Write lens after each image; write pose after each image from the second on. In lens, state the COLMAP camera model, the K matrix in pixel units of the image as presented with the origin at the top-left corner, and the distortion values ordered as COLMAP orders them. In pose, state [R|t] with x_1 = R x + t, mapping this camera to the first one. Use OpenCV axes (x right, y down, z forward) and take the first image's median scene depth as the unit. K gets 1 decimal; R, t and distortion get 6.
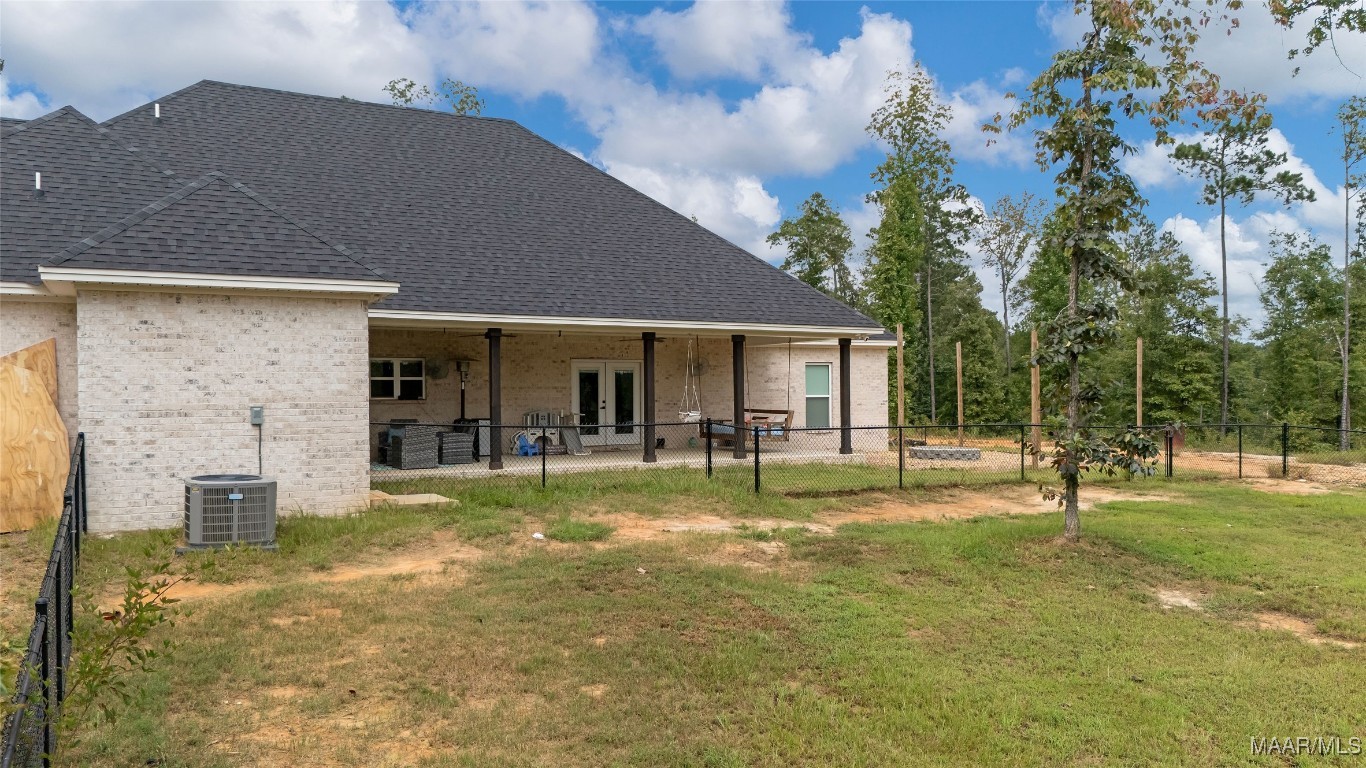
lens RADIAL K [[1022.1, 0, 686.4], [0, 1022.1, 382.9], [0, 0, 1]] dist [0.107412, -0.140714]
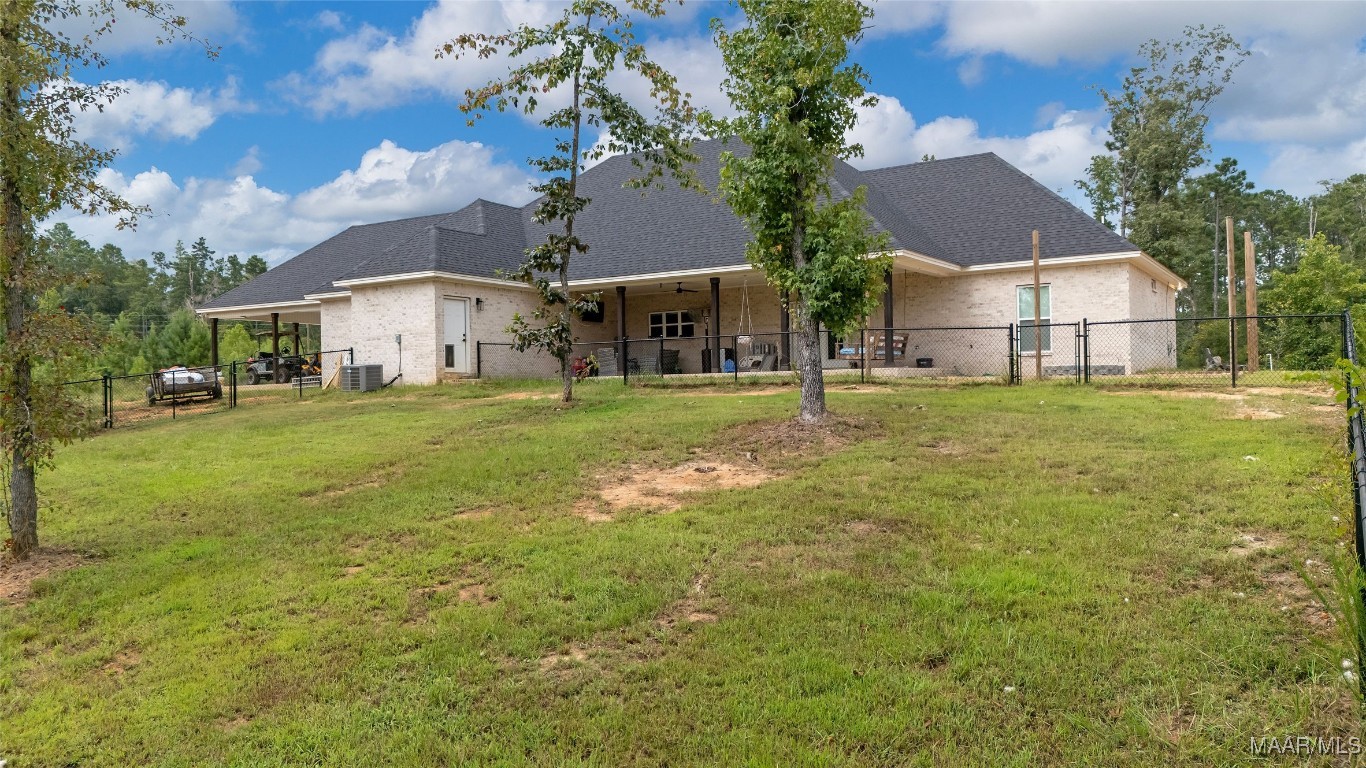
lens RADIAL K [[1022.1, 0, 686.4], [0, 1022.1, 382.9], [0, 0, 1]] dist [0.107412, -0.140714]
pose [[0.479592, -0.010060, -0.877434, 0.987619], [0.025829, 0.999663, 0.002657, 0.074695], [0.877111, -0.023938, 0.479690, 0.274398]]
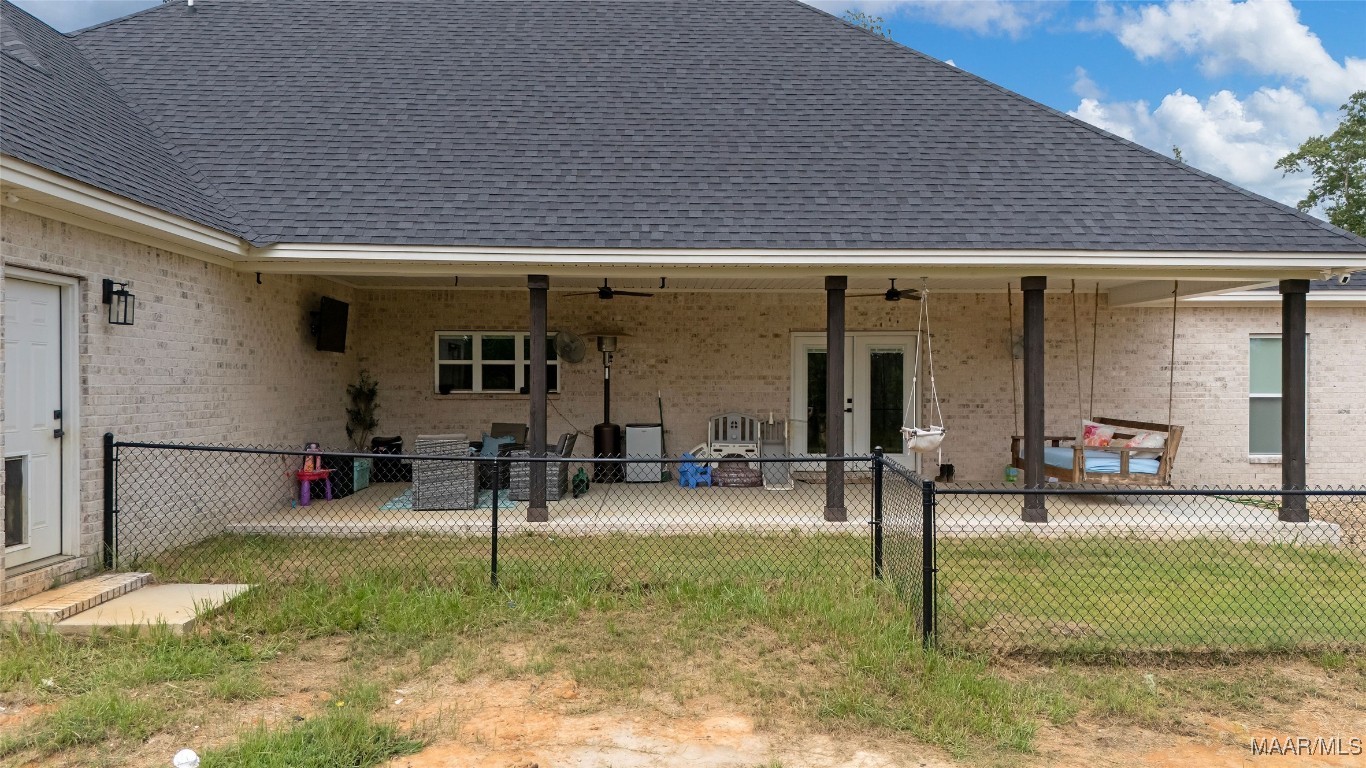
lens RADIAL K [[1022.1, 0, 686.4], [0, 1022.1, 382.9], [0, 0, 1]] dist [0.107412, -0.140714]
pose [[0.886200, 0.010695, -0.463179, 0.126003], [-0.003727, 0.999866, 0.015956, -0.001728], [0.463288, -0.012413, 0.886121, 0.426968]]
